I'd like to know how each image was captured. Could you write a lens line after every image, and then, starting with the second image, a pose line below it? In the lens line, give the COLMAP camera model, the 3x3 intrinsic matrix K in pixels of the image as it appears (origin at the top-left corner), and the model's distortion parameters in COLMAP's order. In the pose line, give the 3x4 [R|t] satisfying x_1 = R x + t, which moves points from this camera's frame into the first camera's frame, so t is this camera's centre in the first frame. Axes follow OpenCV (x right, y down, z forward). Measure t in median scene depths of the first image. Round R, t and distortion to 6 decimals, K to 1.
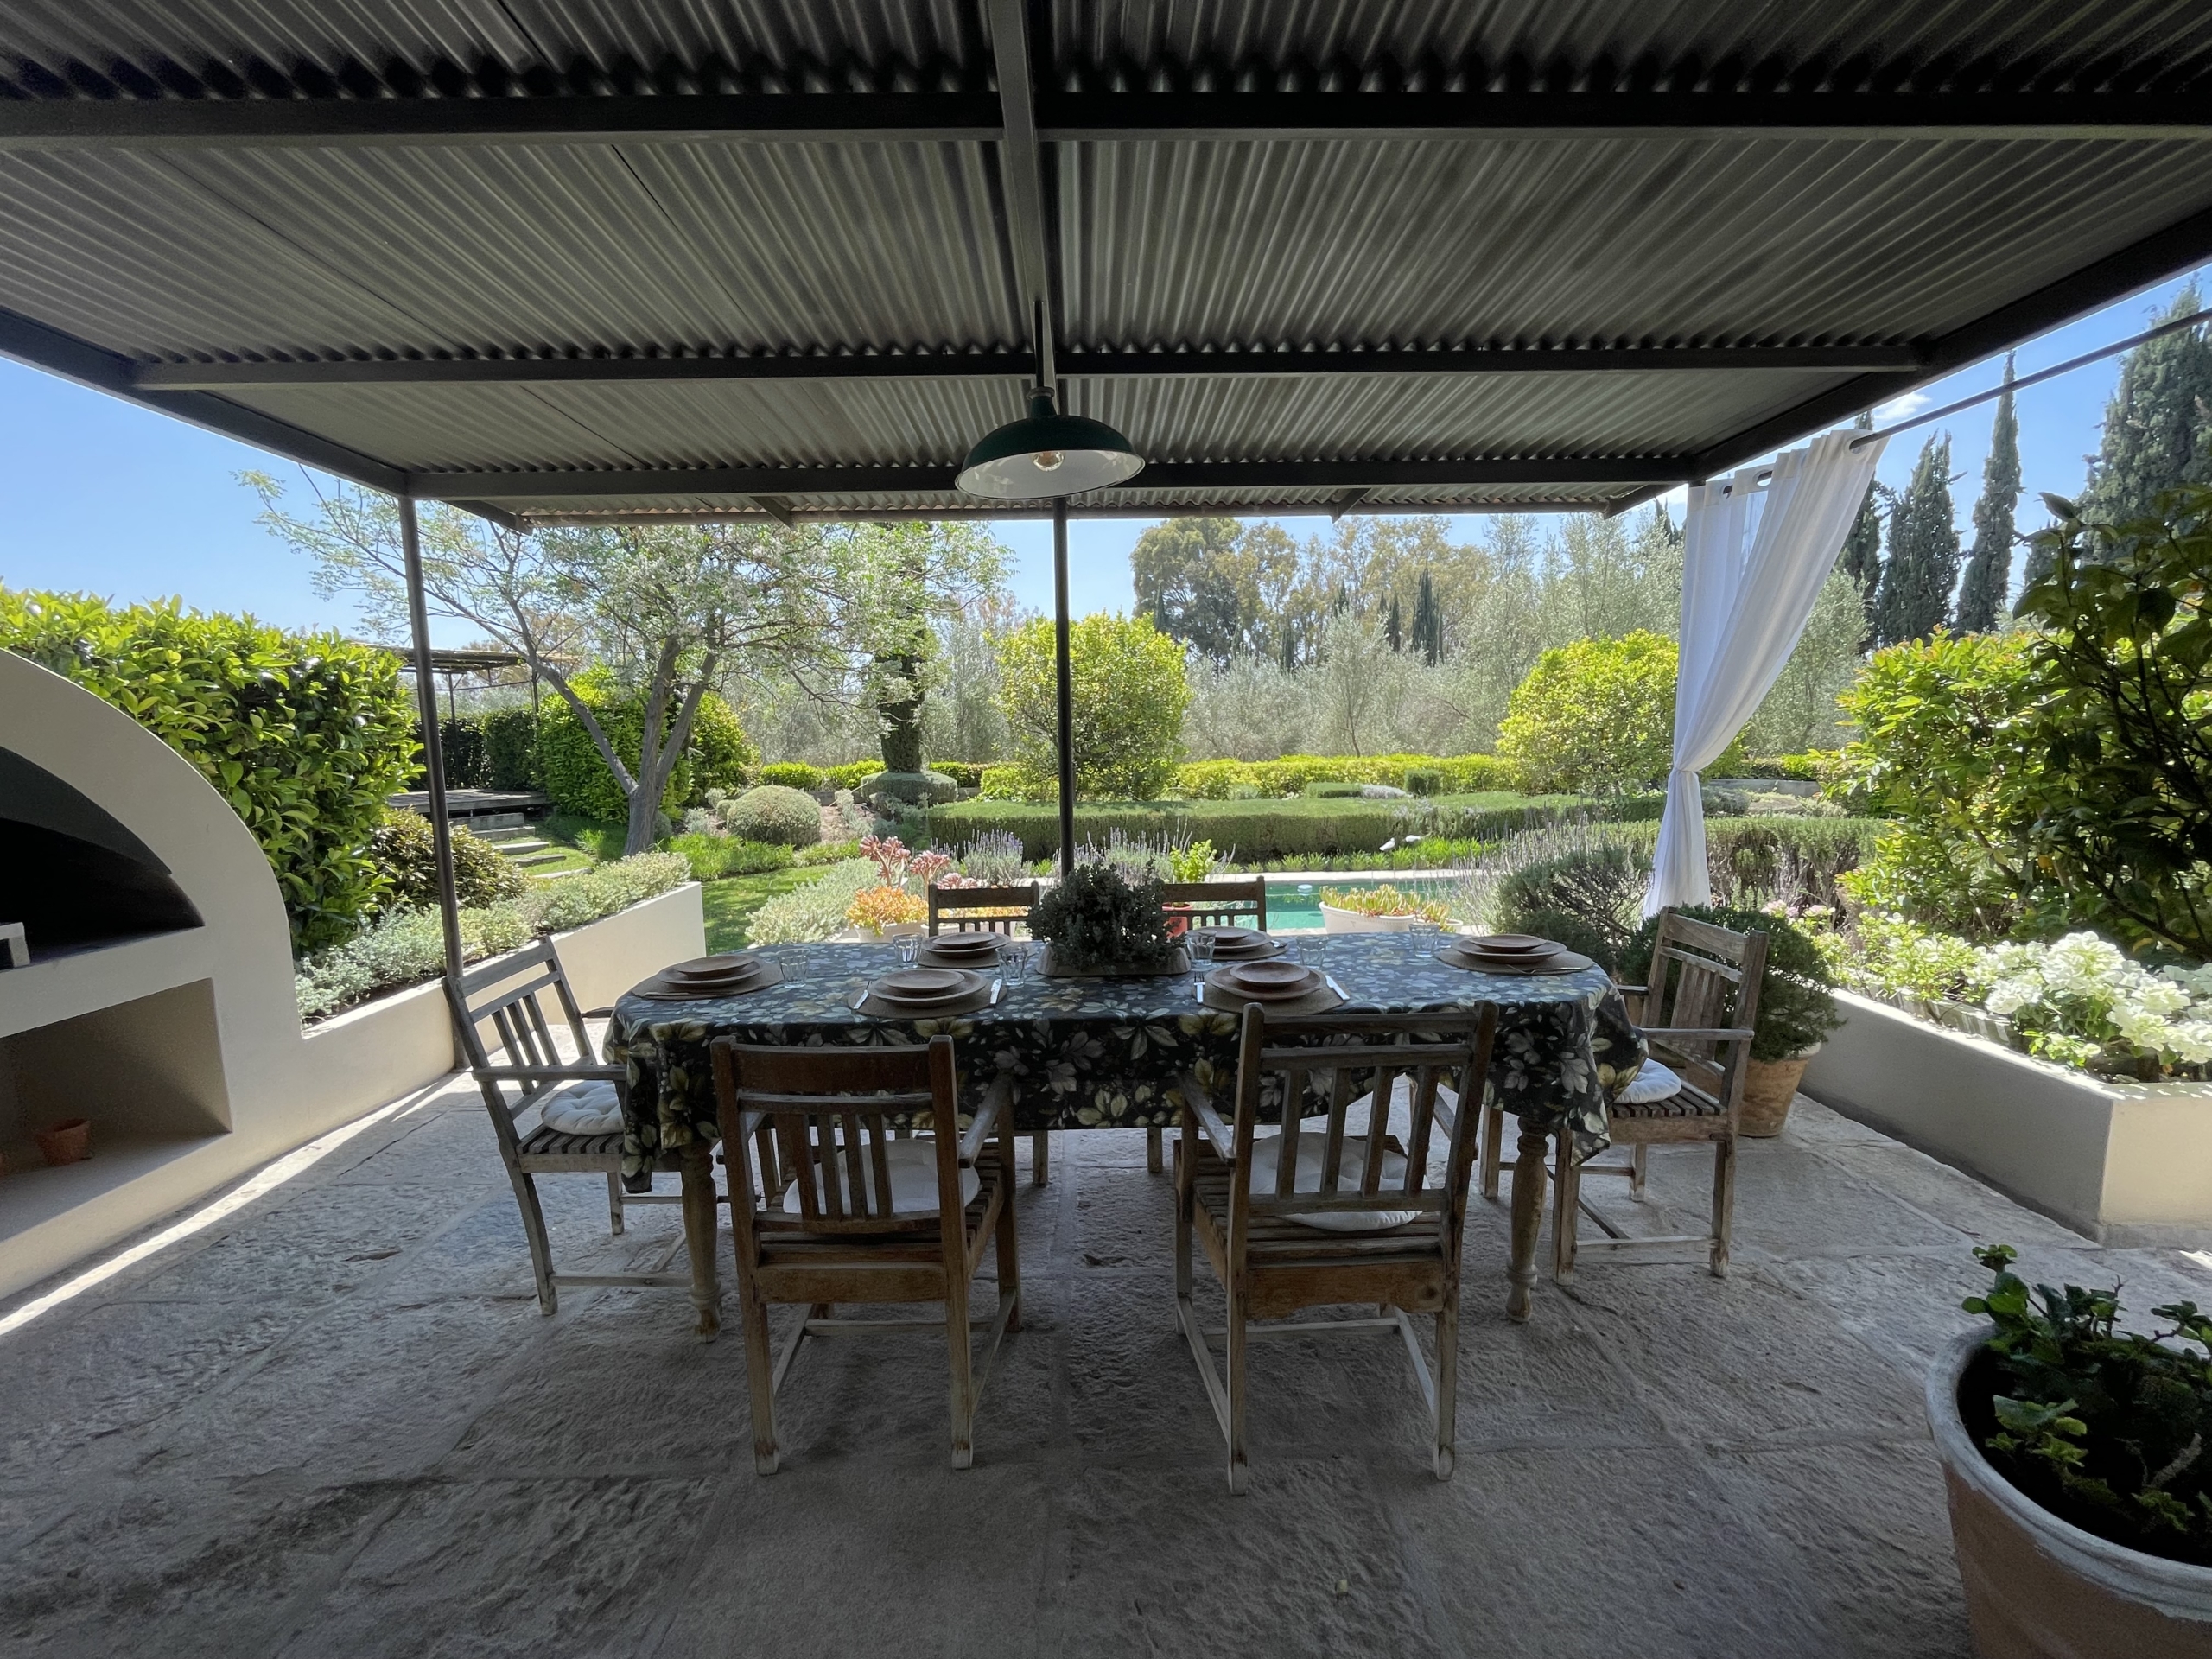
lens RADIAL K [[905.6, 0, 1102.1], [0, 905.6, 828.1], [0, 0, 1]] dist [-0.005376, 0.000564]
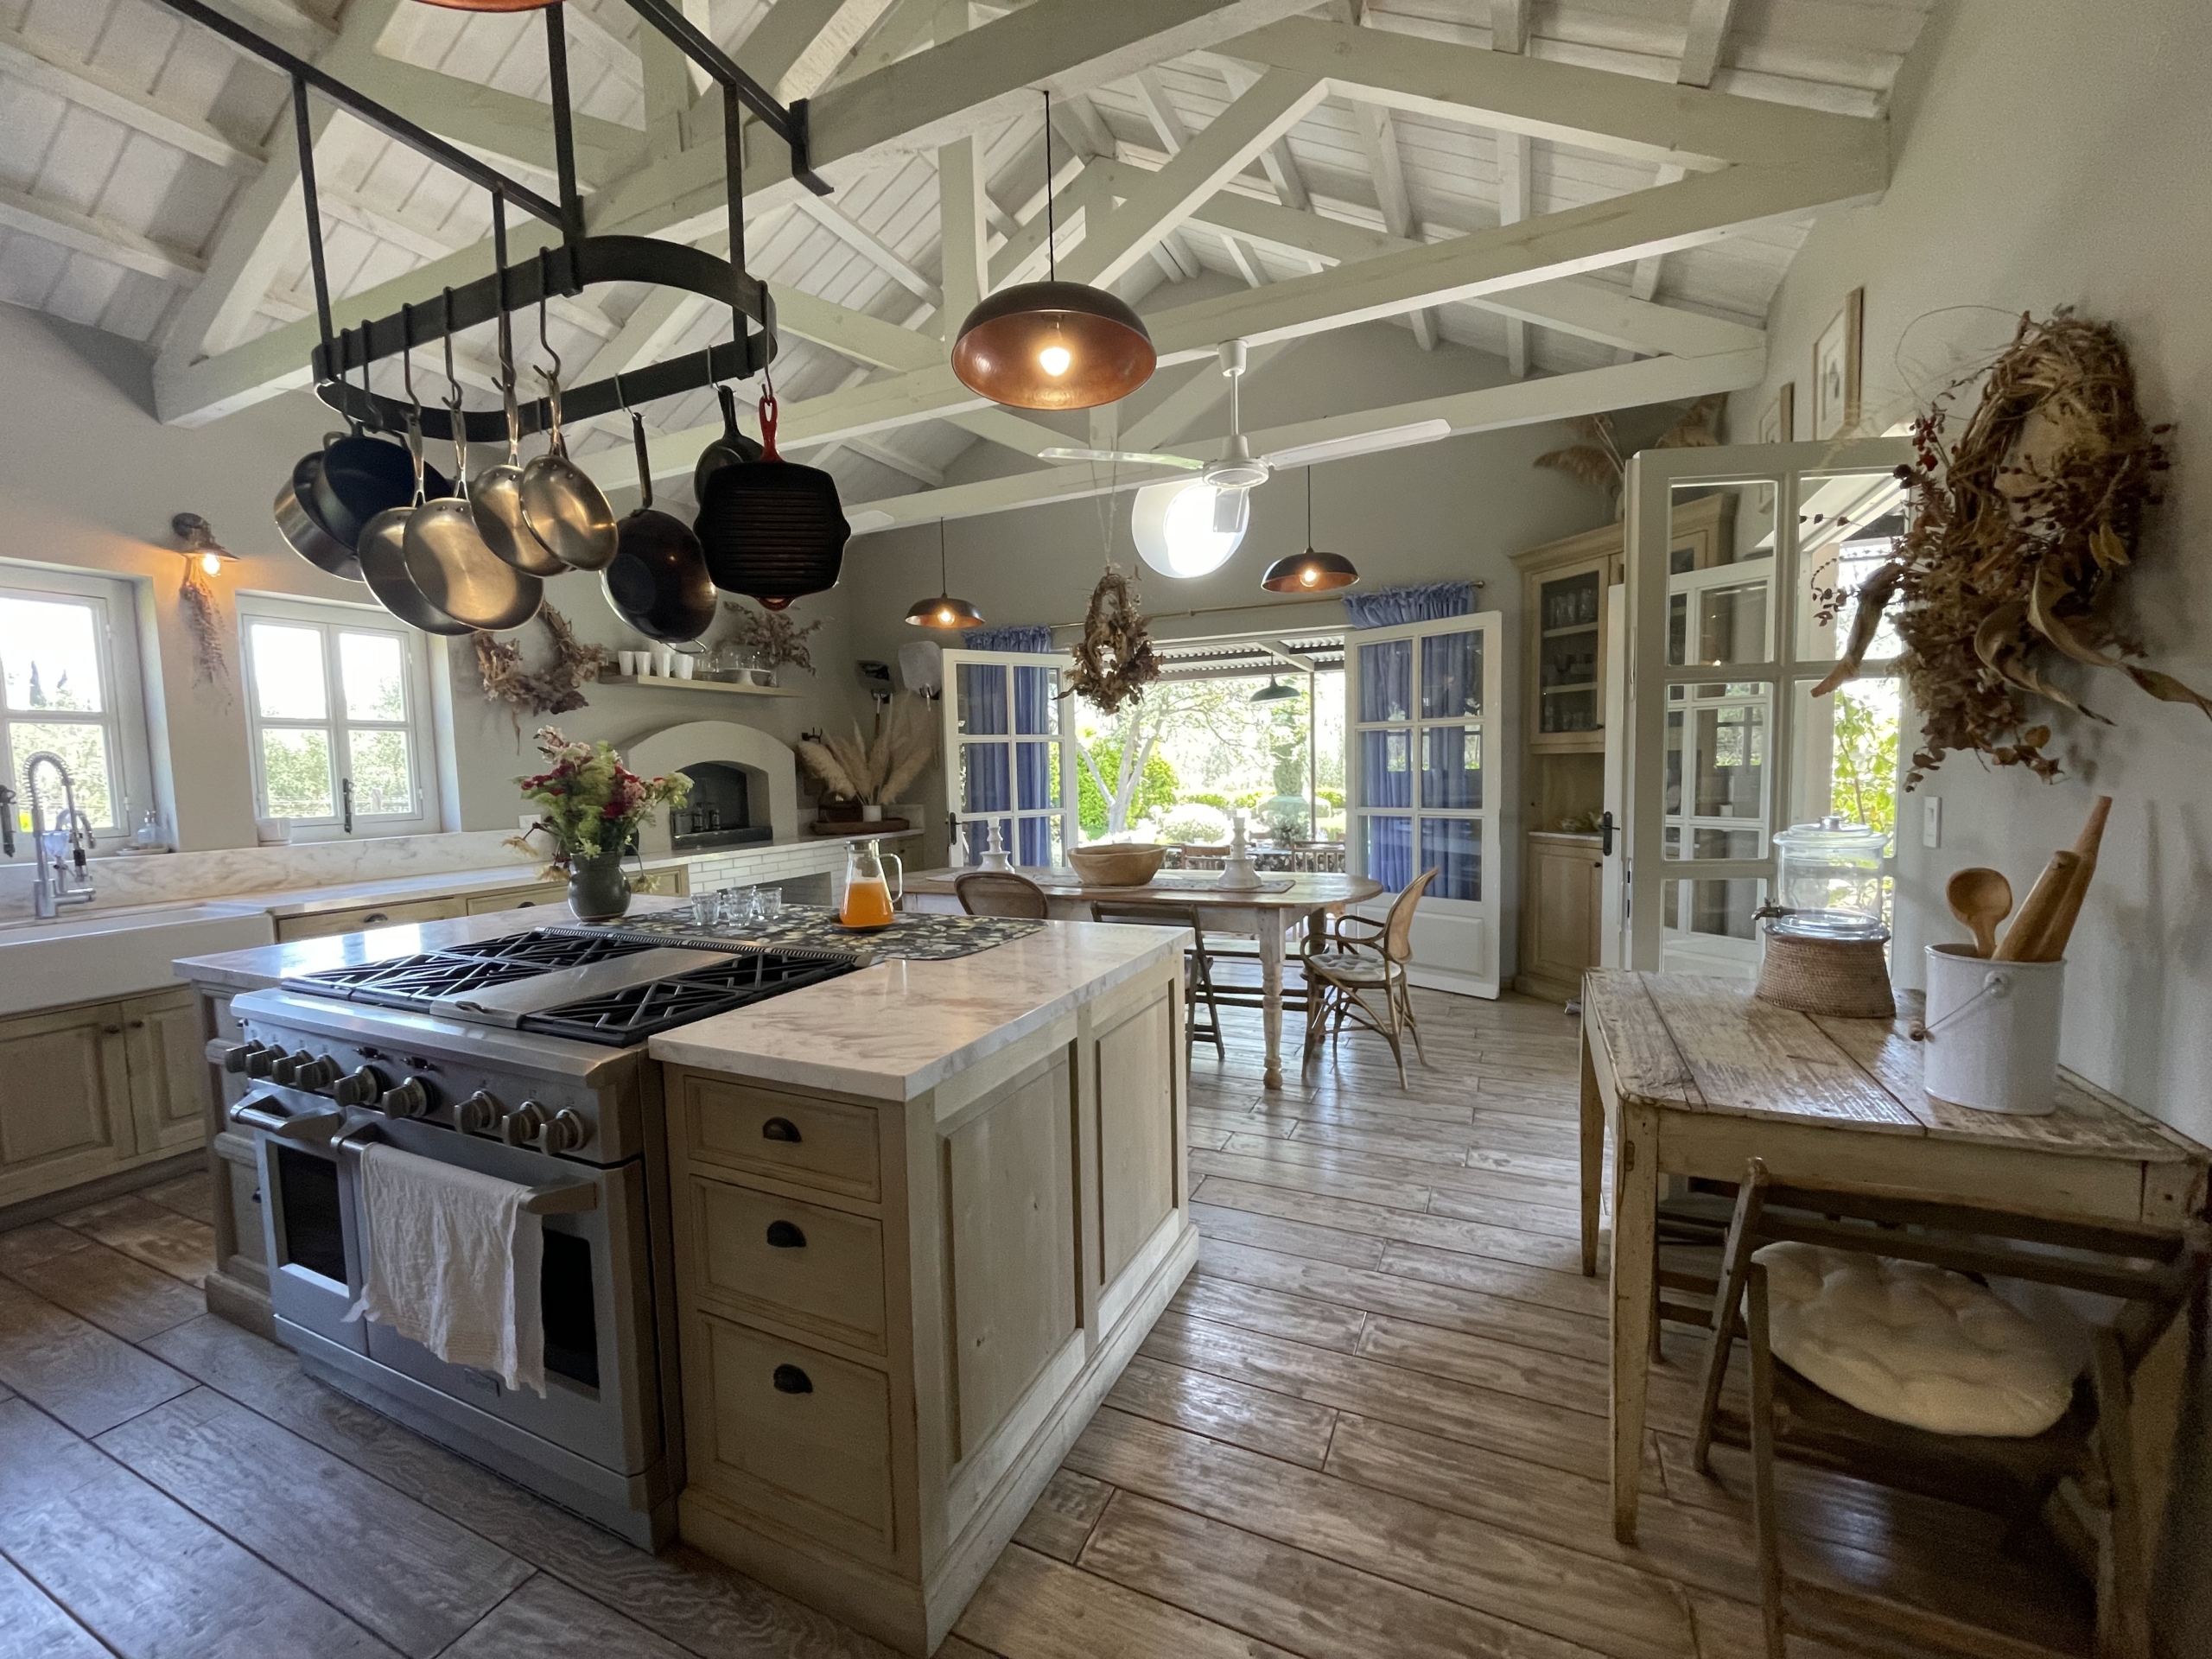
lens RADIAL K [[905.6, 0, 1107.8], [0, 905.6, 822.5], [0, 0, 1]] dist [-0.005376, 0.000564]
pose [[0.903599, 0.021196, -0.427854, 0.481736], [-0.036928, 0.998911, -0.028502, 0.109468], [0.426784, 0.041554, 0.903399, -1.344986]]
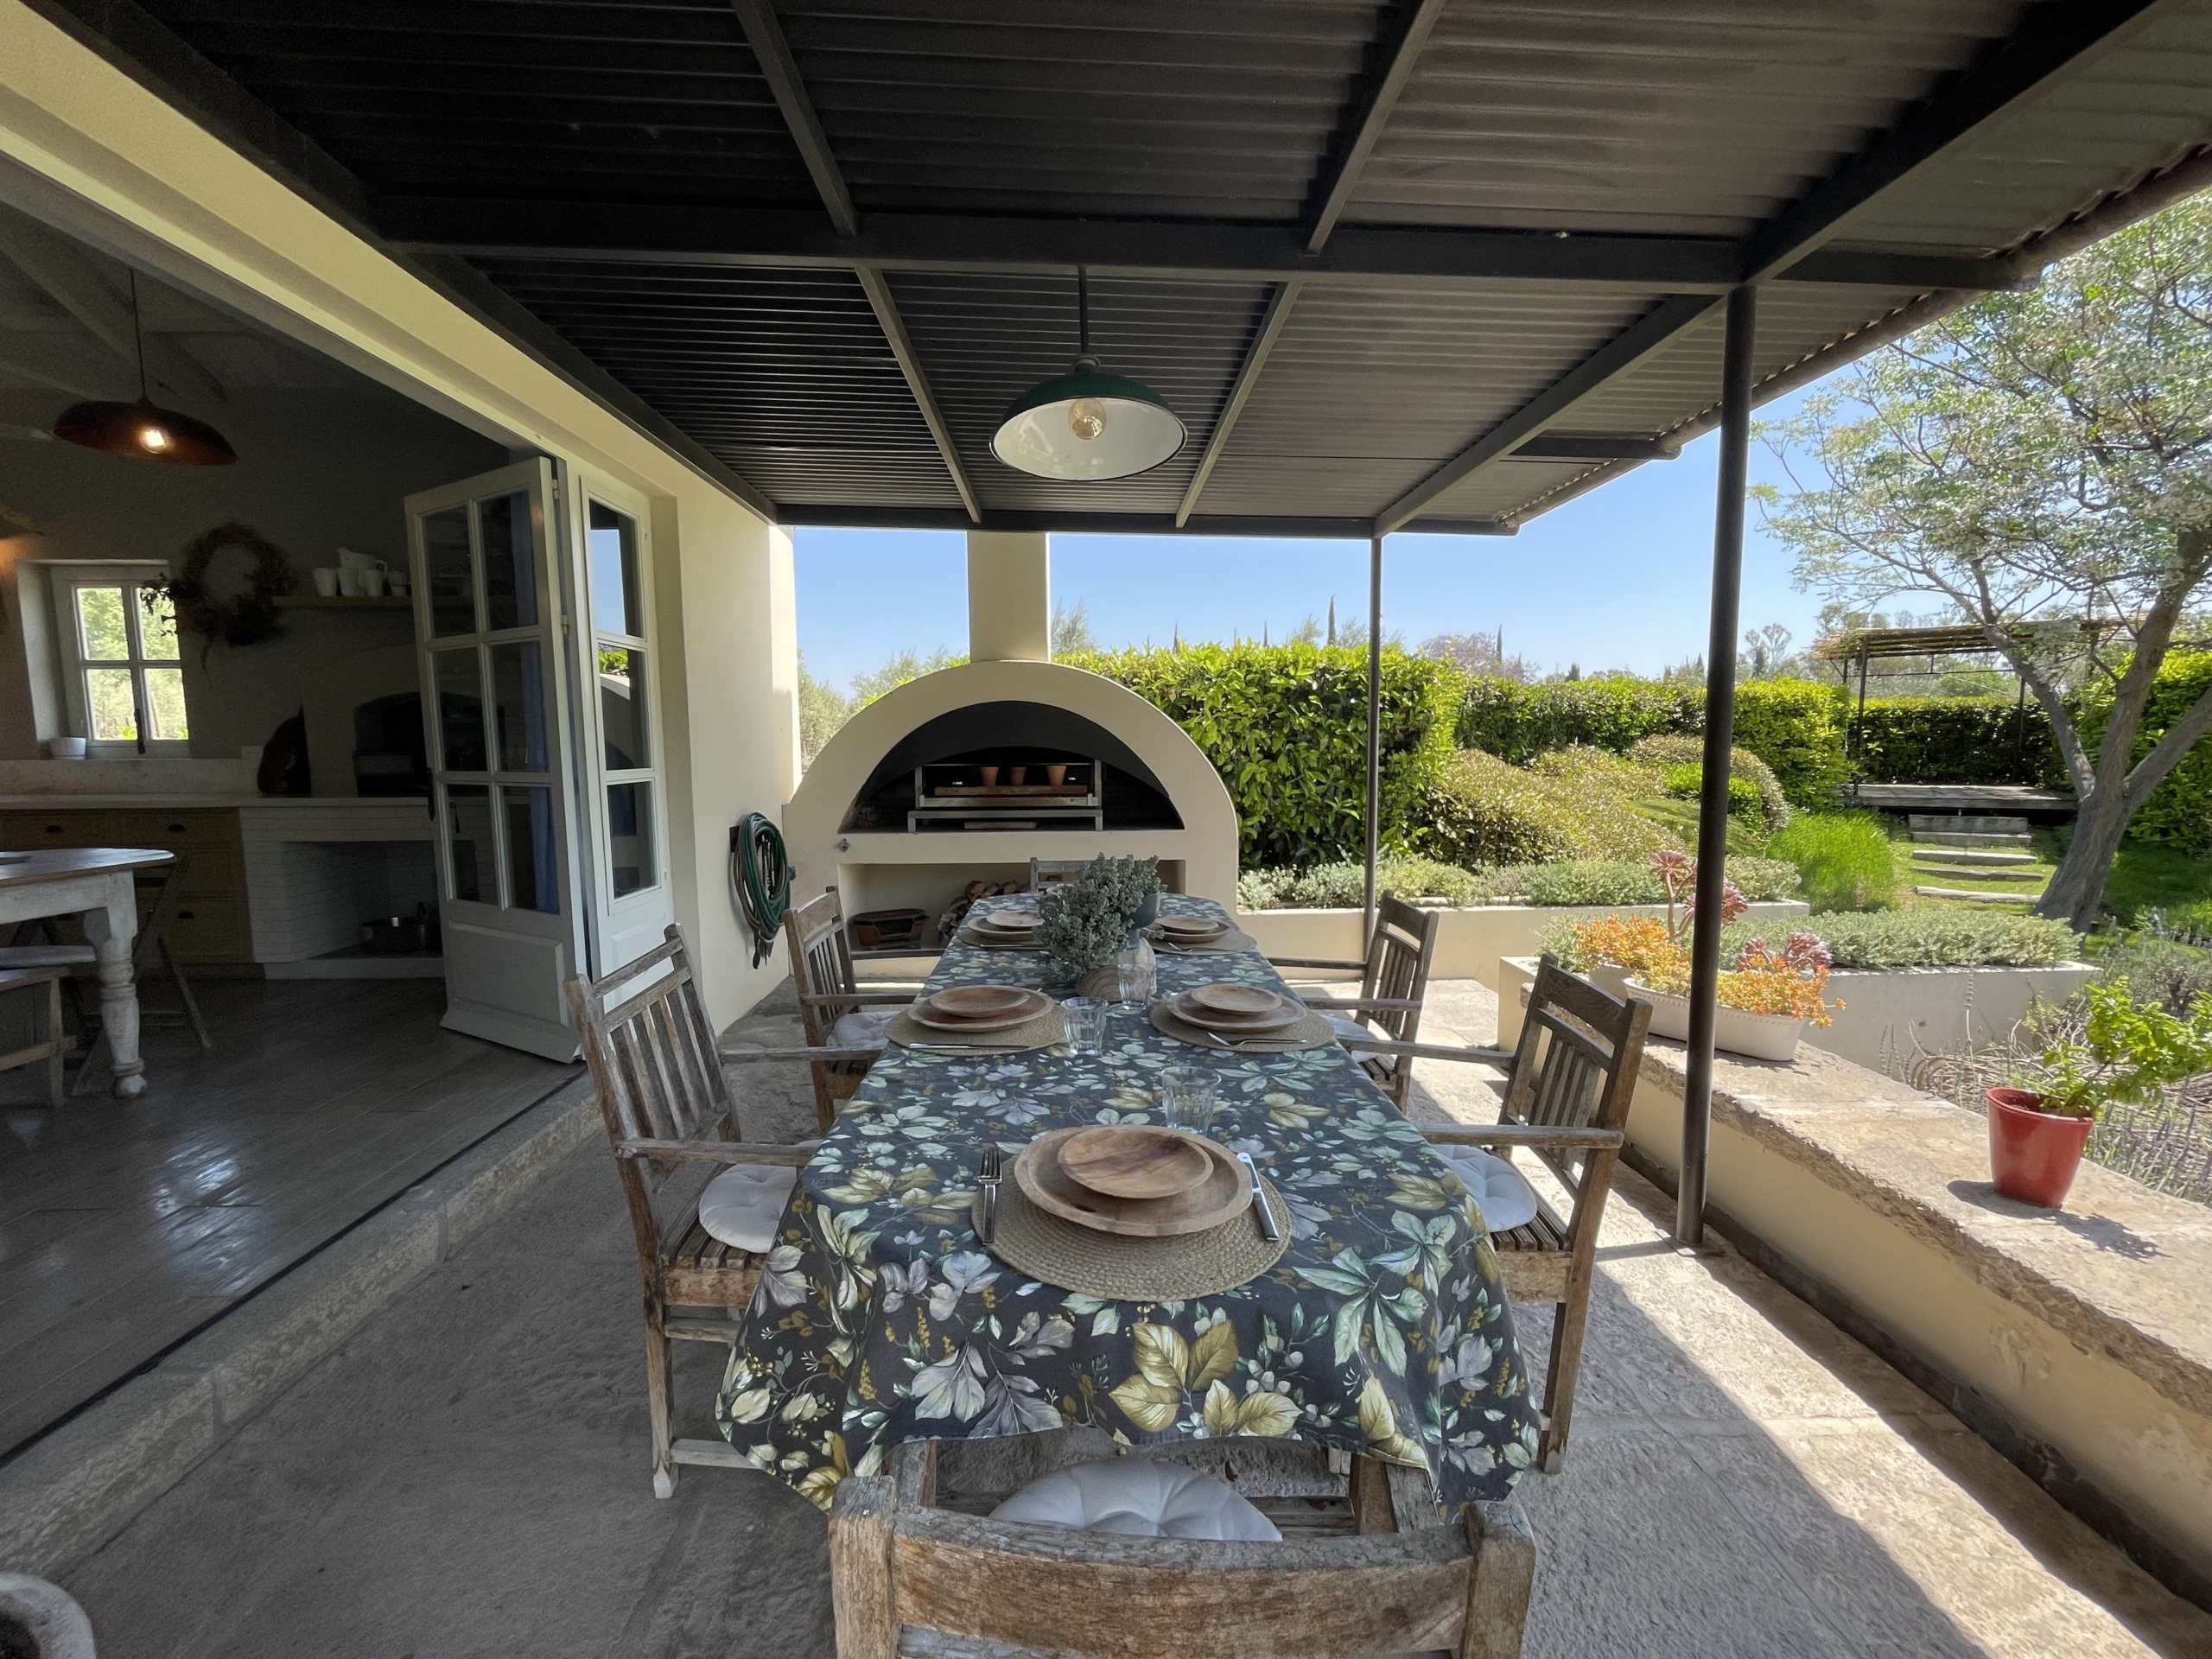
lens RADIAL K [[905.6, 0, 1119.3], [0, 905.6, 834.8], [0, 0, 1]] dist [-0.005376, 0.000564]
pose [[0.025708, 0.122430, -0.992144, 0.554849], [-0.102131, 0.987601, 0.119223, -0.058040], [0.994439, 0.098264, 0.037893, 0.602567]]
